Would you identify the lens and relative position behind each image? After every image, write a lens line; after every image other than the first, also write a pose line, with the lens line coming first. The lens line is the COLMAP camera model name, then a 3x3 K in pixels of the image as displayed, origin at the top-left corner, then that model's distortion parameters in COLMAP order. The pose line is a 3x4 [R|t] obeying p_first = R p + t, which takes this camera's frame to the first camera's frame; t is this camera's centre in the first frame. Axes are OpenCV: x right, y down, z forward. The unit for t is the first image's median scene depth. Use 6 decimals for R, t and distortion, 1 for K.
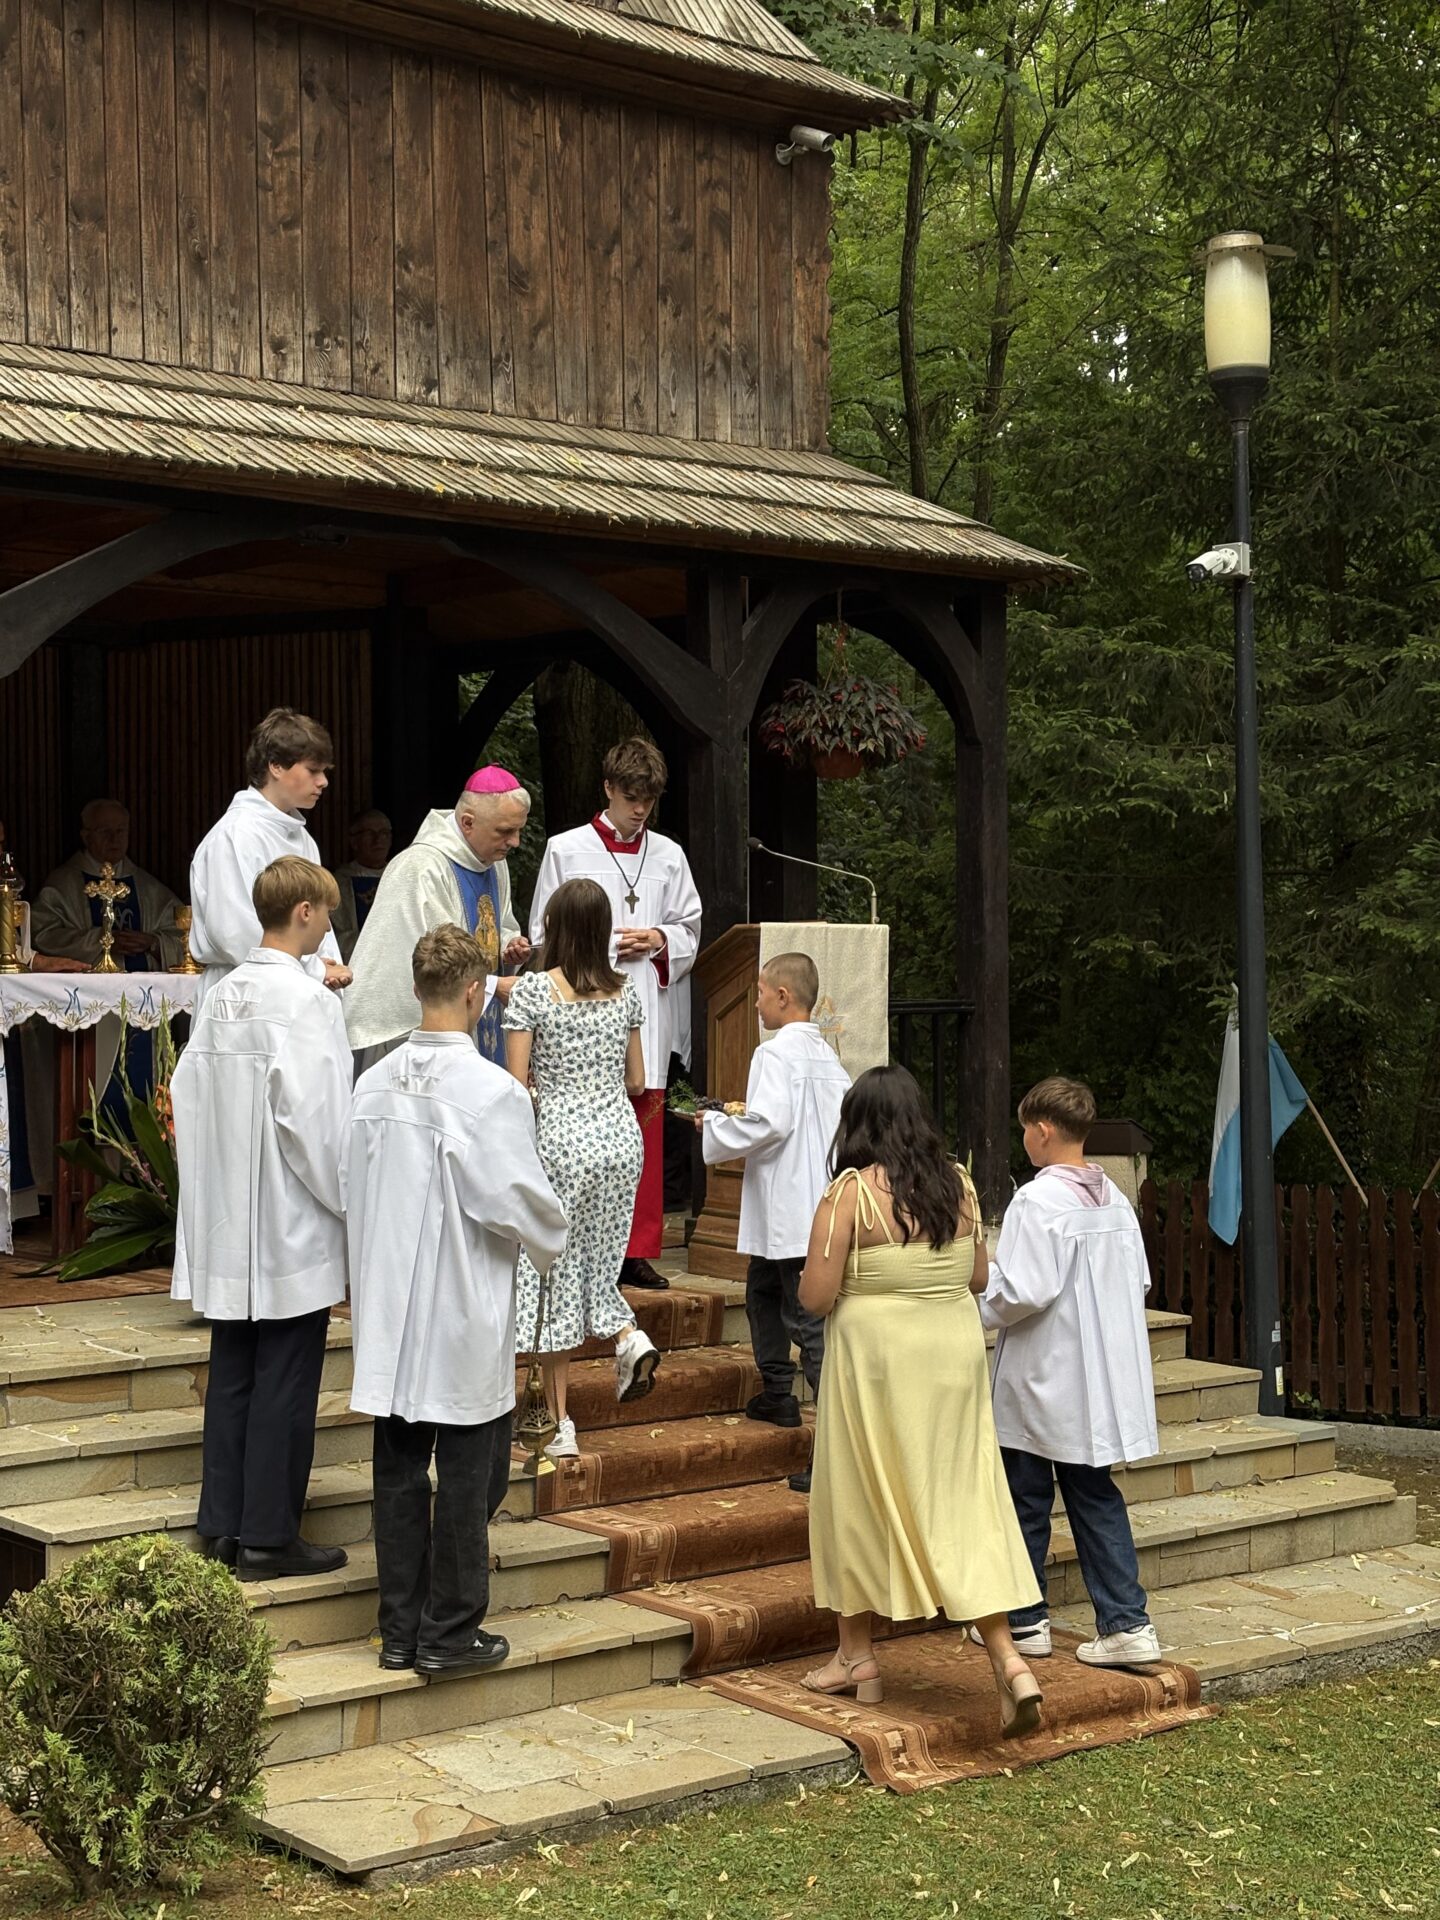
lens RADIAL K [[2875.4, 0, 715.1], [0, 2875.4, 982.4], [0, 0, 1]] dist [0.242881, -0.969410]
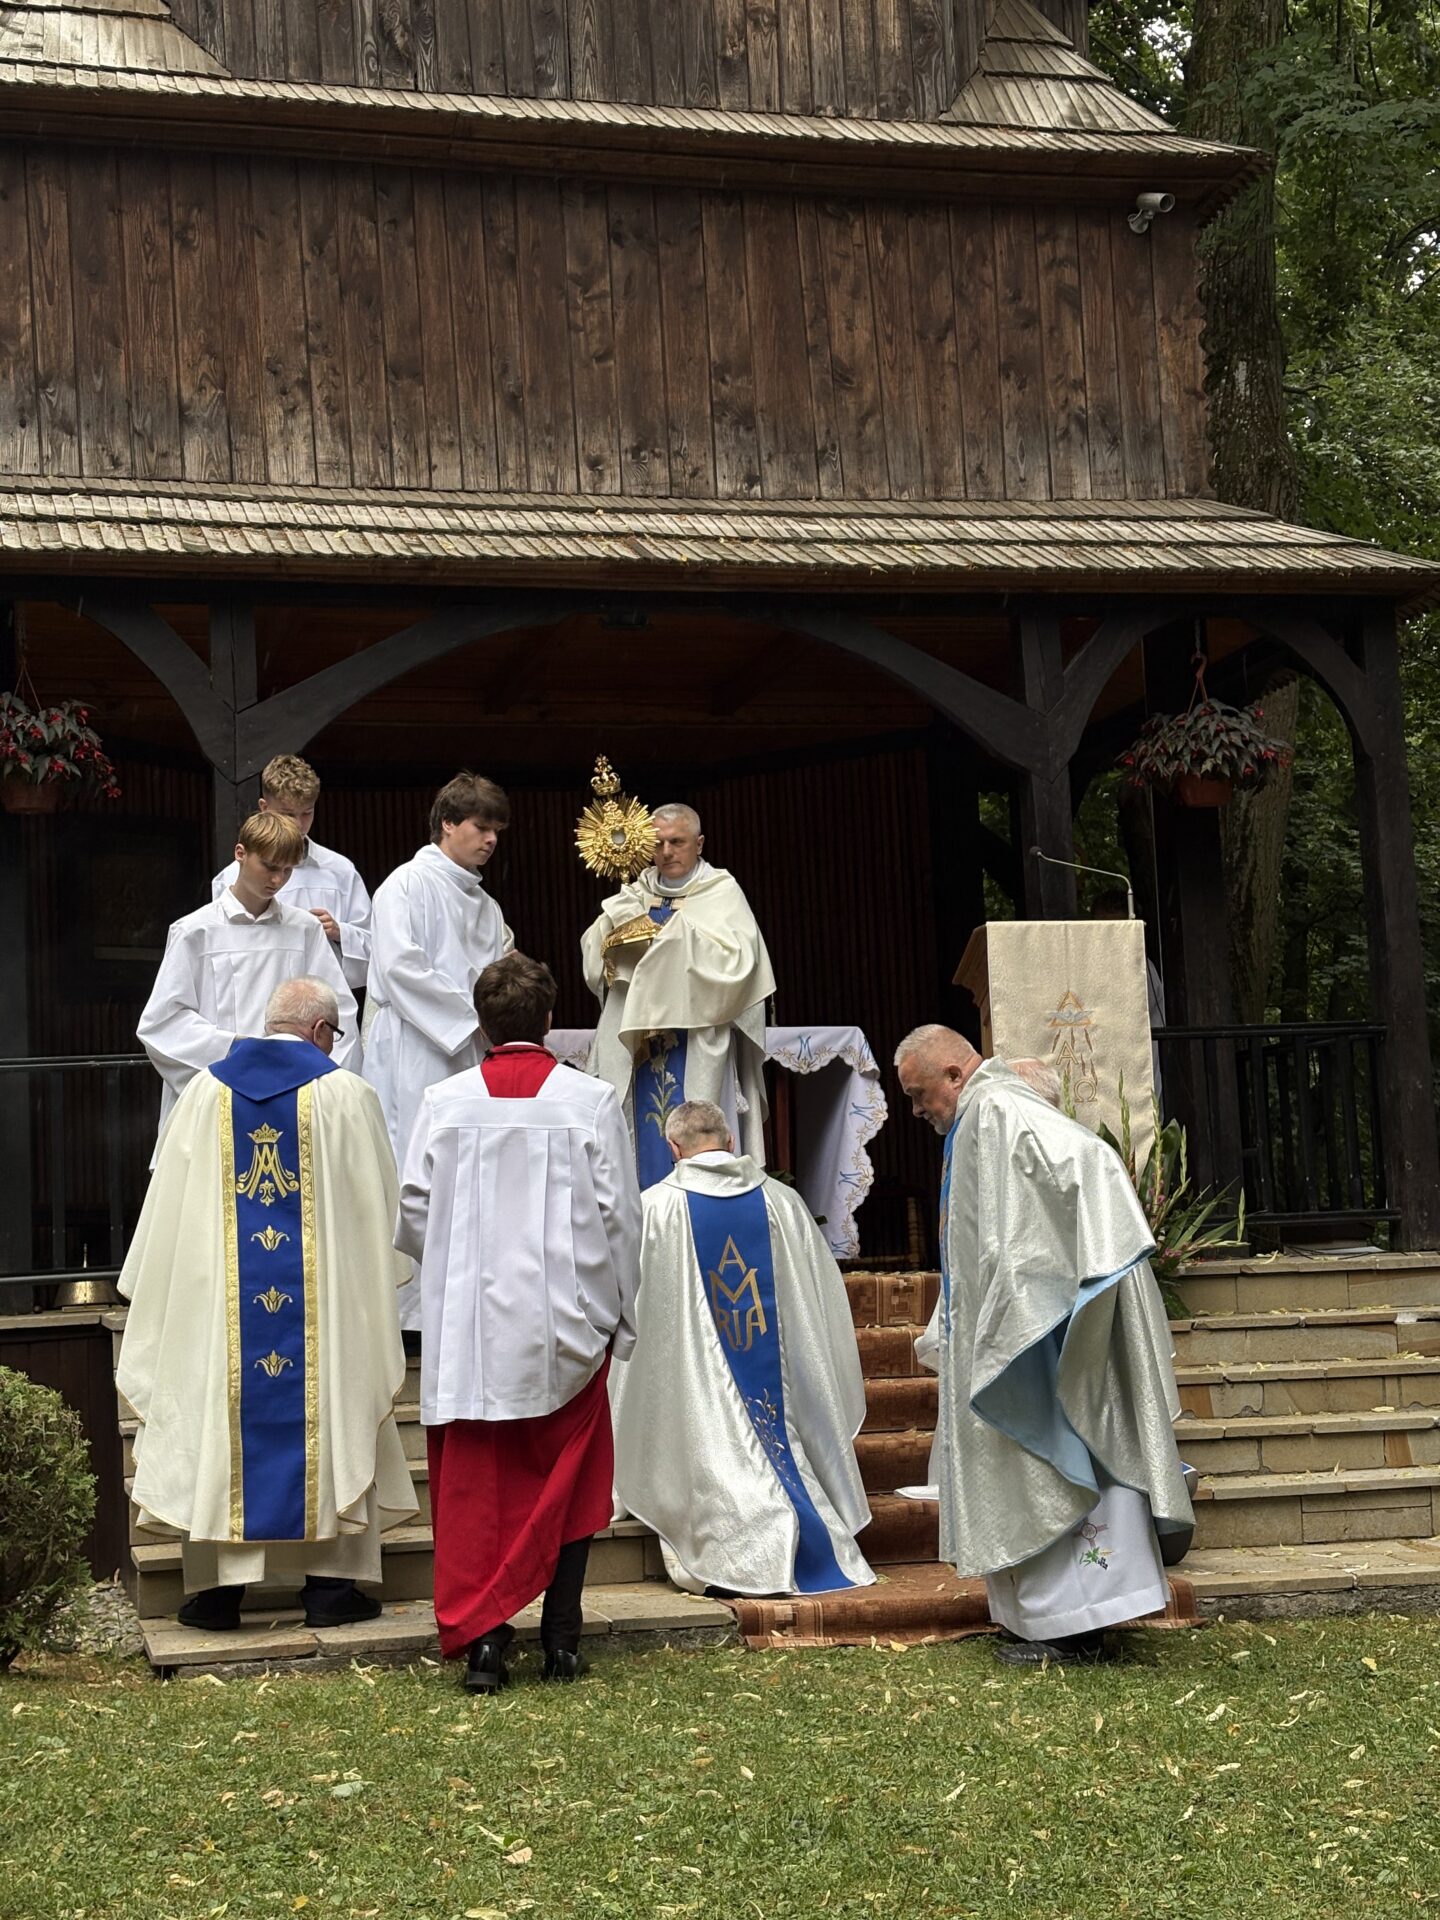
lens RADIAL K [[2890.0, 0, 751.9], [0, 2890.0, 968.2], [0, 0, 1]] dist [0.244515, -0.982037]
pose [[0.901654, -0.086590, -0.423701, 0.365309], [0.040767, 0.992405, -0.116060, 0.108930], [0.430532, 0.087373, 0.898336, 0.028817]]
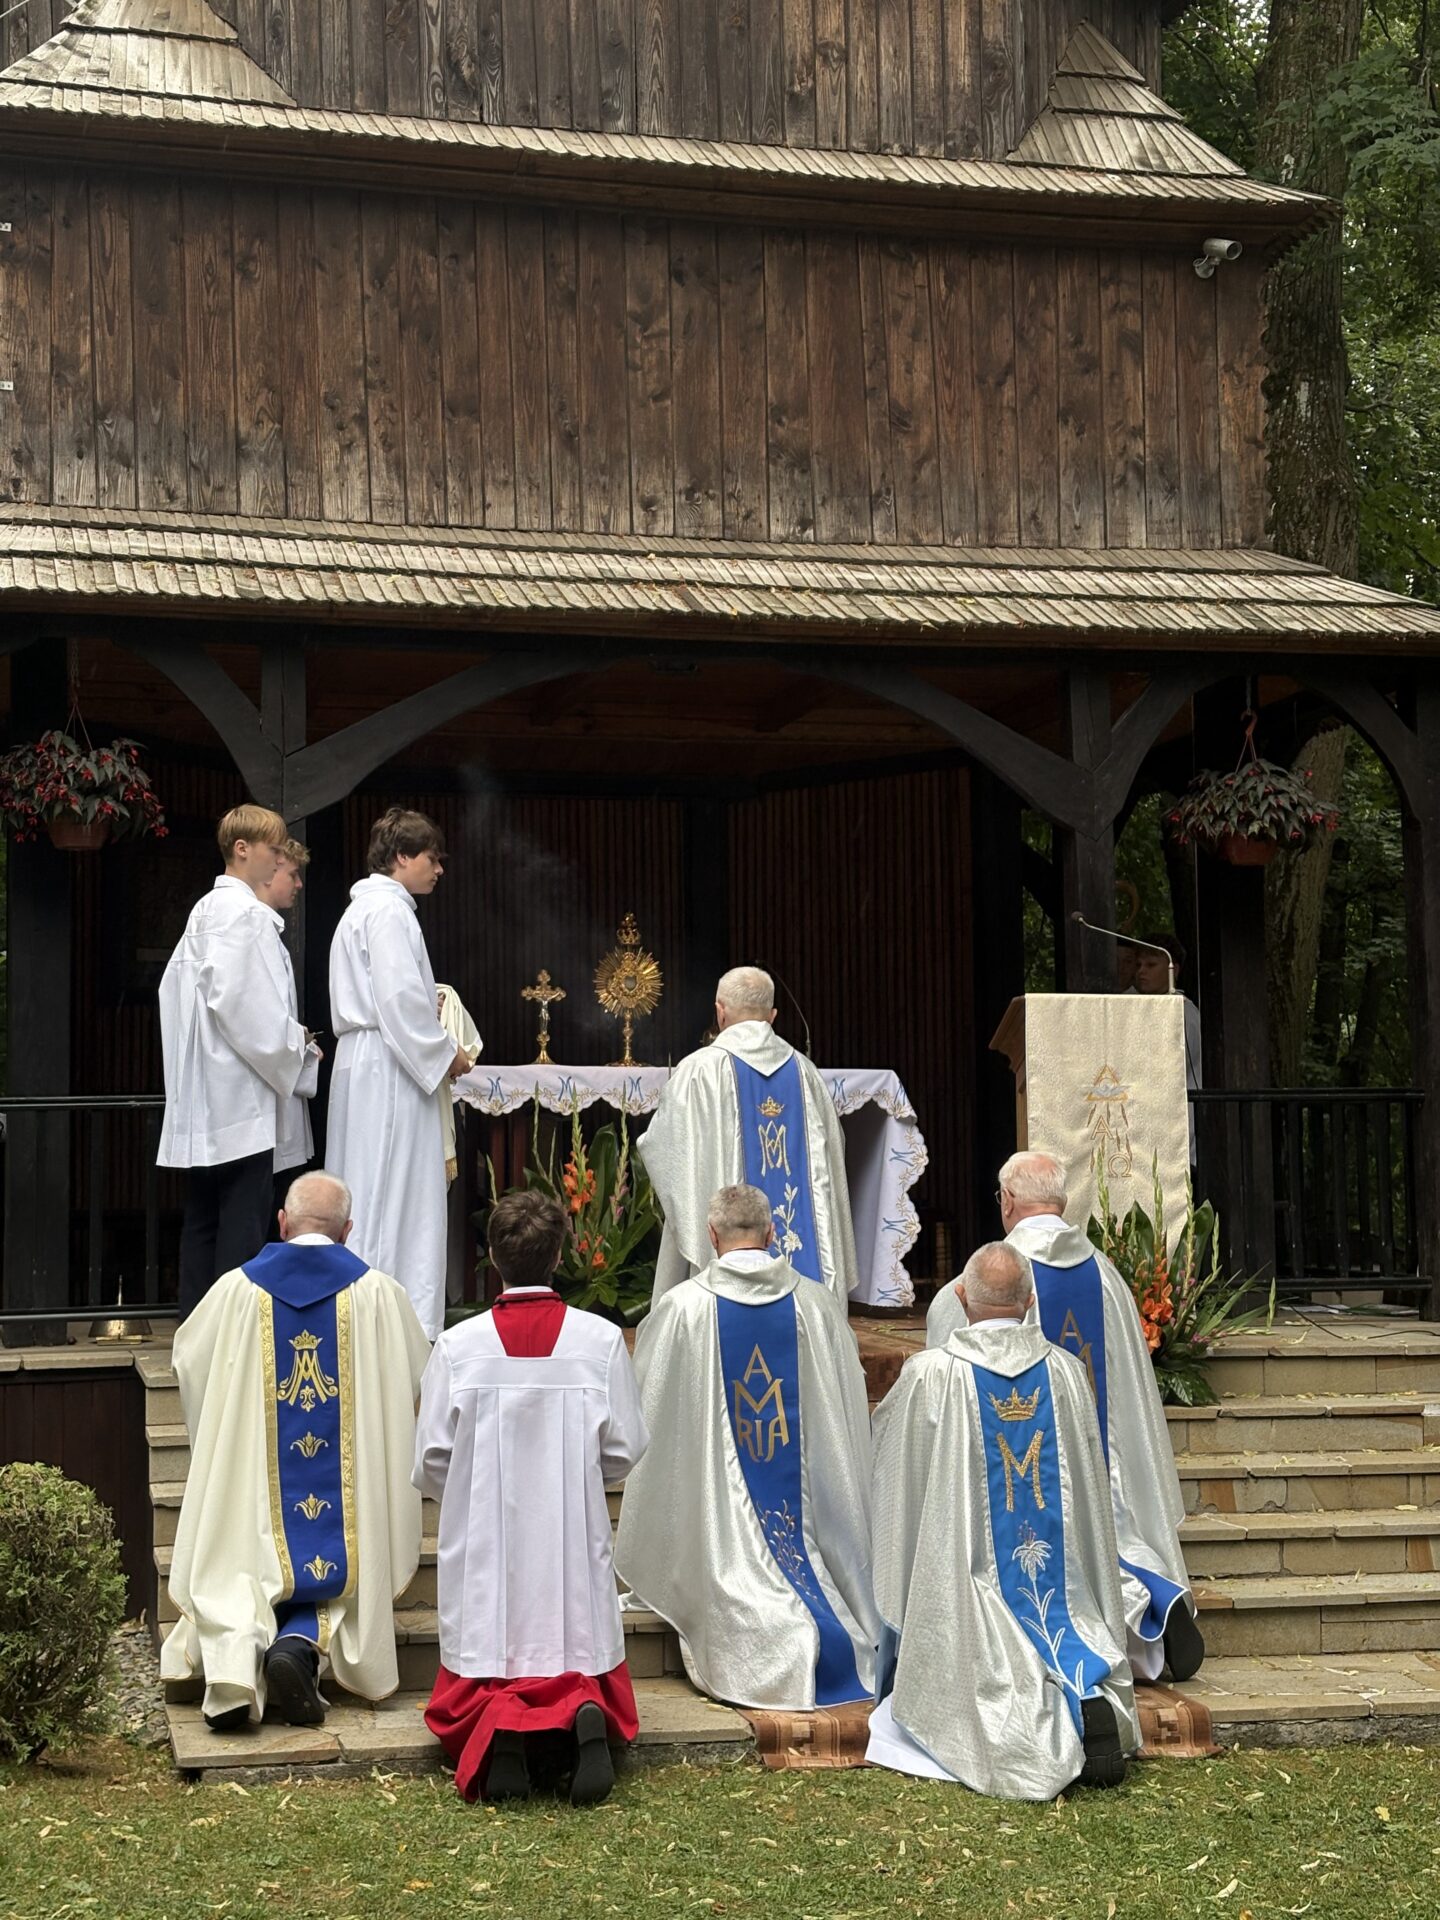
lens RADIAL K [[2886.3, 0, 720.0], [0, 2886.3, 960.0], [0, 0, 1]] dist [0.260624, -1.066794]
pose [[0.894377, -0.043043, -0.445239, 0.366996], [0.005590, 0.996357, -0.085093, 0.053031], [0.447280, 0.073616, 0.891359, 0.022469]]
